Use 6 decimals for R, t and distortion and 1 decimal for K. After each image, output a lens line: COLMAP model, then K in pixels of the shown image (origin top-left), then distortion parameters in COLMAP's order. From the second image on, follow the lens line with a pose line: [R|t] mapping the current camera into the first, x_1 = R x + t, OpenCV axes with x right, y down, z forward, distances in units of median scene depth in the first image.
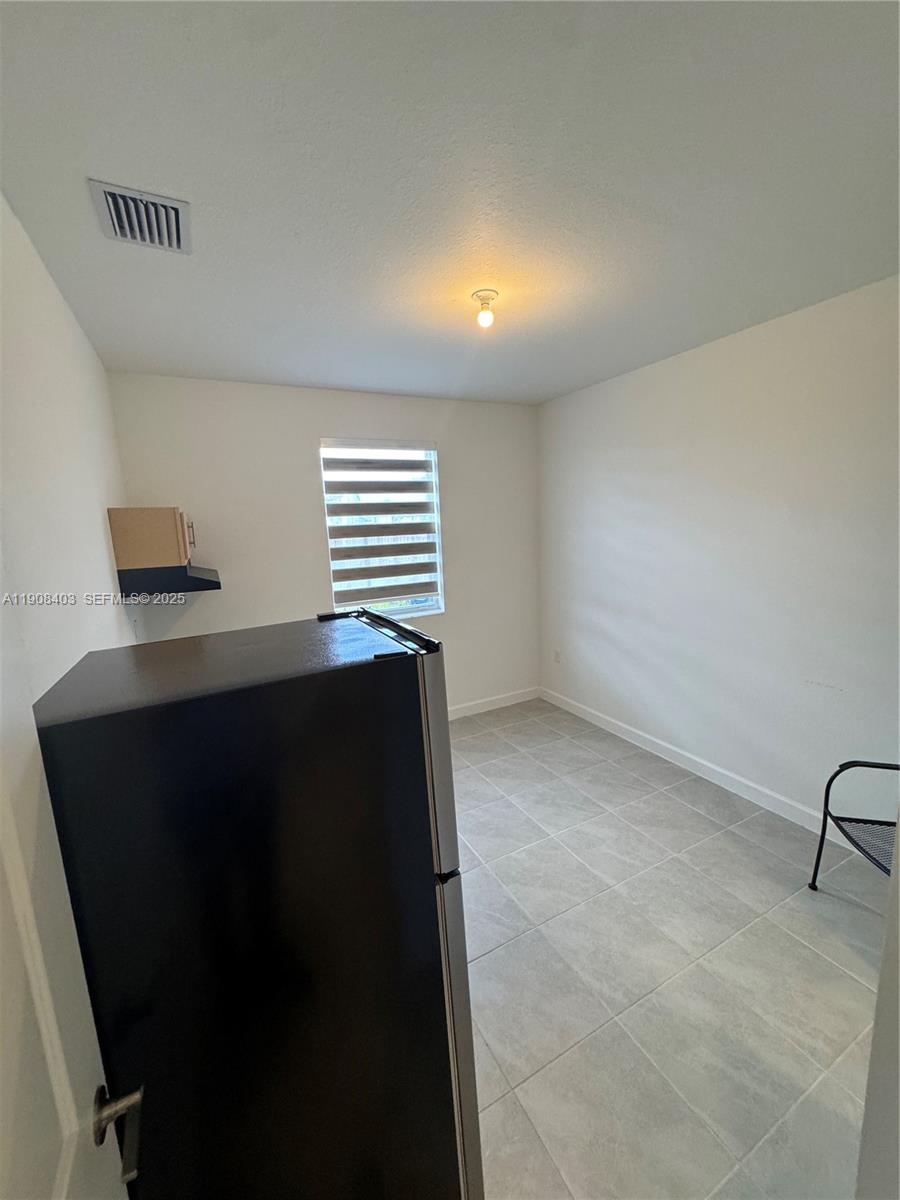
lens RADIAL K [[478.9, 0, 451.7], [0, 478.9, 597.5], [0, 0, 1]] dist [0.001013, 0.000292]
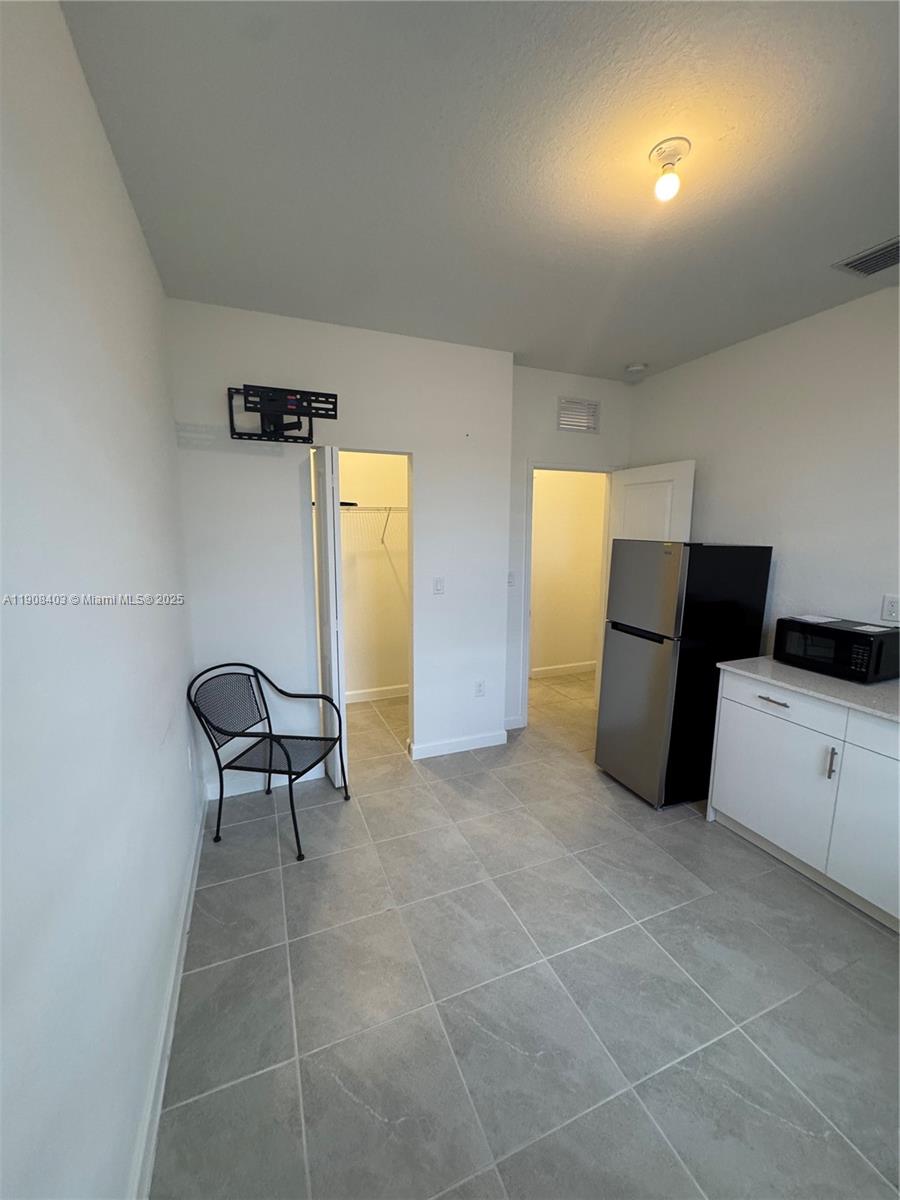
lens RADIAL K [[478.9, 0, 451.7], [0, 478.9, 597.5], [0, 0, 1]] dist [0.001013, 0.000292]
pose [[-0.995320, 0.024364, 0.093512, 0.310641], [0.051347, 0.953123, 0.298195, -0.221801], [-0.081864, 0.301601, -0.949913, 1.750236]]
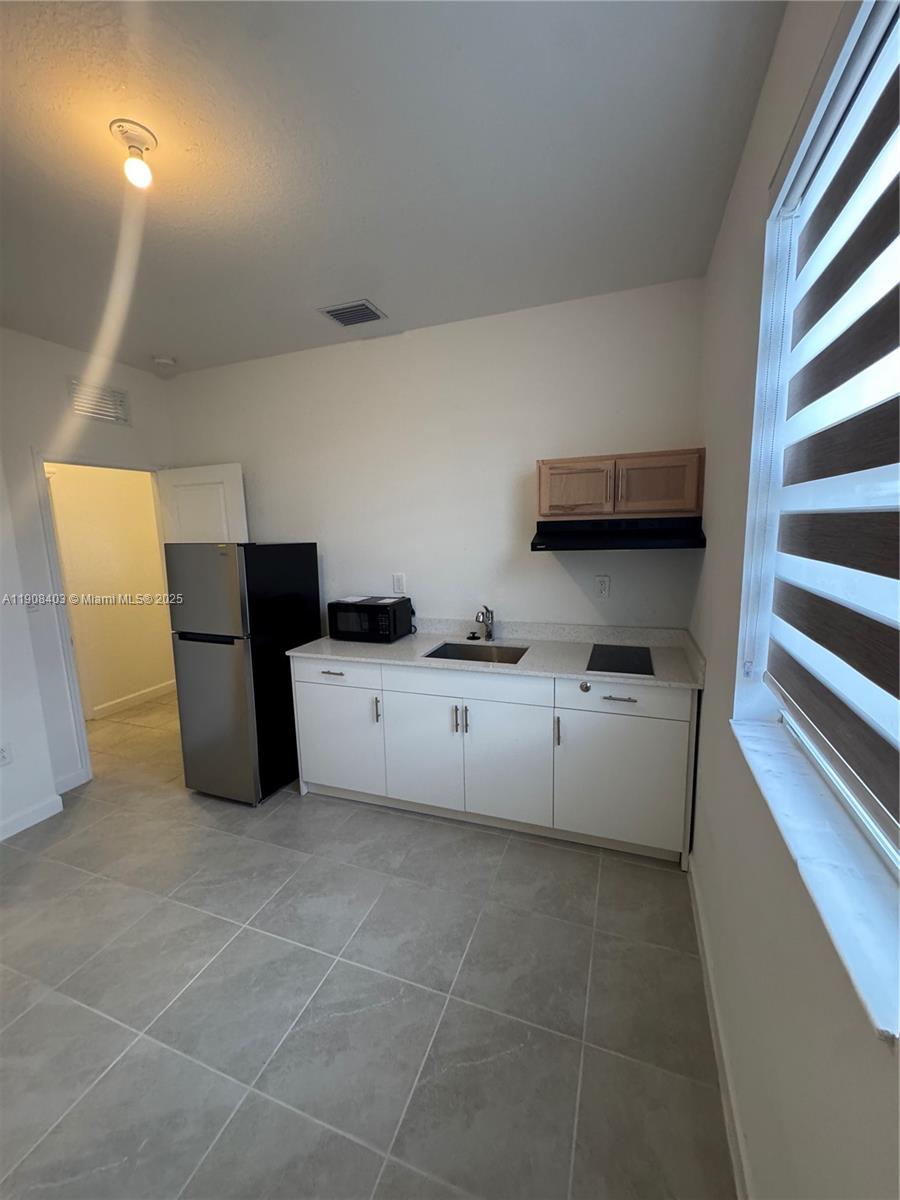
lens RADIAL K [[478.9, 0, 451.7], [0, 478.9, 597.5], [0, 0, 1]] dist [0.001013, 0.000292]
pose [[-0.743813, 0.164799, -0.647753, 0.256730], [-0.045153, 0.954524, 0.294695, -0.219757], [0.666861, 0.248446, -0.702546, 1.783480]]
